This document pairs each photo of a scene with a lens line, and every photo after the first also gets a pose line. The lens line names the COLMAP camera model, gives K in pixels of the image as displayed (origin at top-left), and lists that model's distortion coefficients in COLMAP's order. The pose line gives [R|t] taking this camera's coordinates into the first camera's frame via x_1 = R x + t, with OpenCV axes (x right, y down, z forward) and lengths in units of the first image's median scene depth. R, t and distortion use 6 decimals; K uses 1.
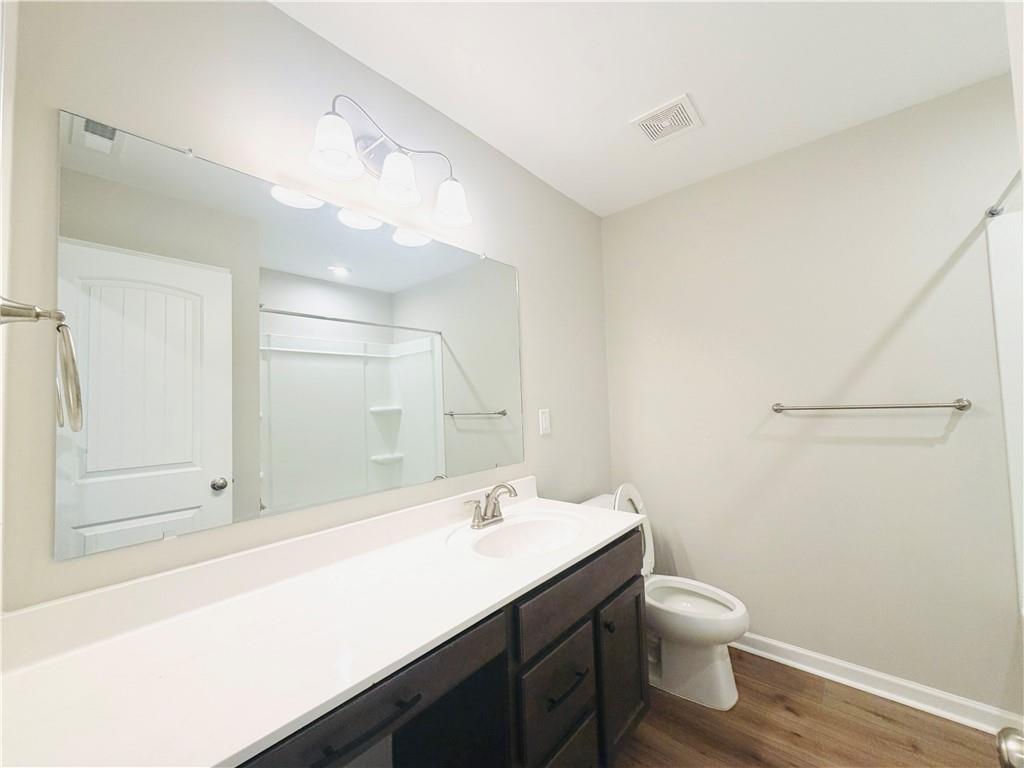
lens RADIAL K [[406.0, 0, 513.7], [0, 406.0, 383.5], [0, 0, 1]] dist [0.000466, 0.000409]
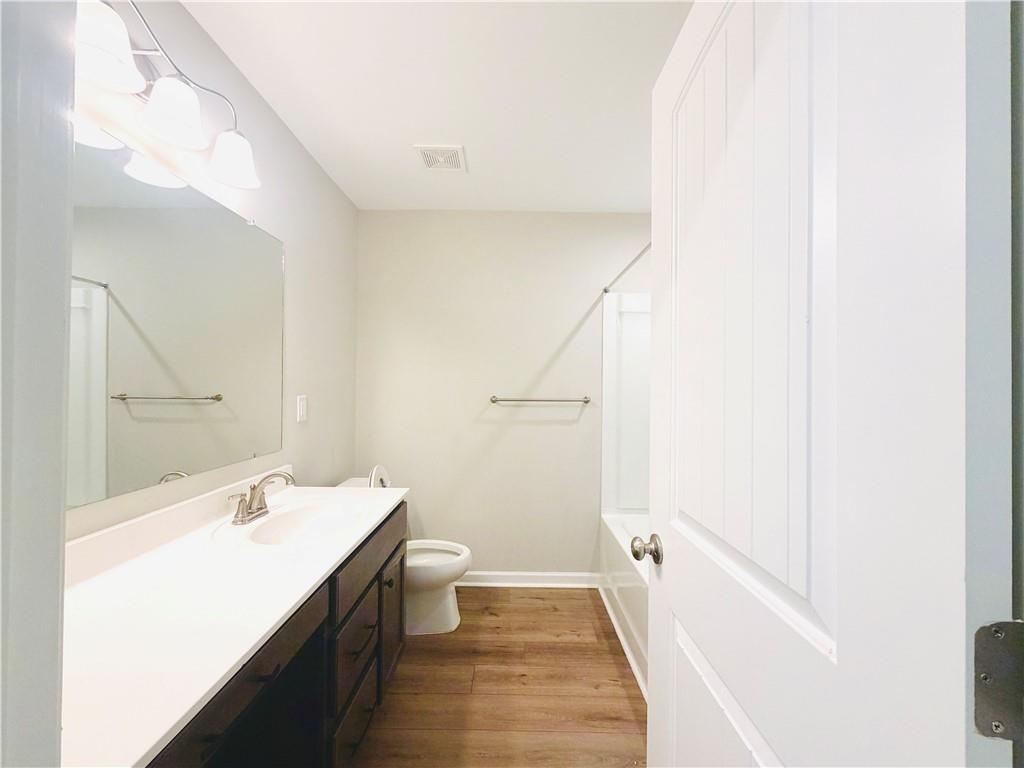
lens RADIAL K [[406.0, 0, 513.6], [0, 406.0, 384.8], [0, 0, 1]] dist [0.000466, 0.000409]
pose [[0.754183, 0.045618, 0.655078, -0.221331], [-0.065977, 0.997800, 0.006474, -0.001621], [-0.653342, -0.048103, 0.755534, -0.071380]]
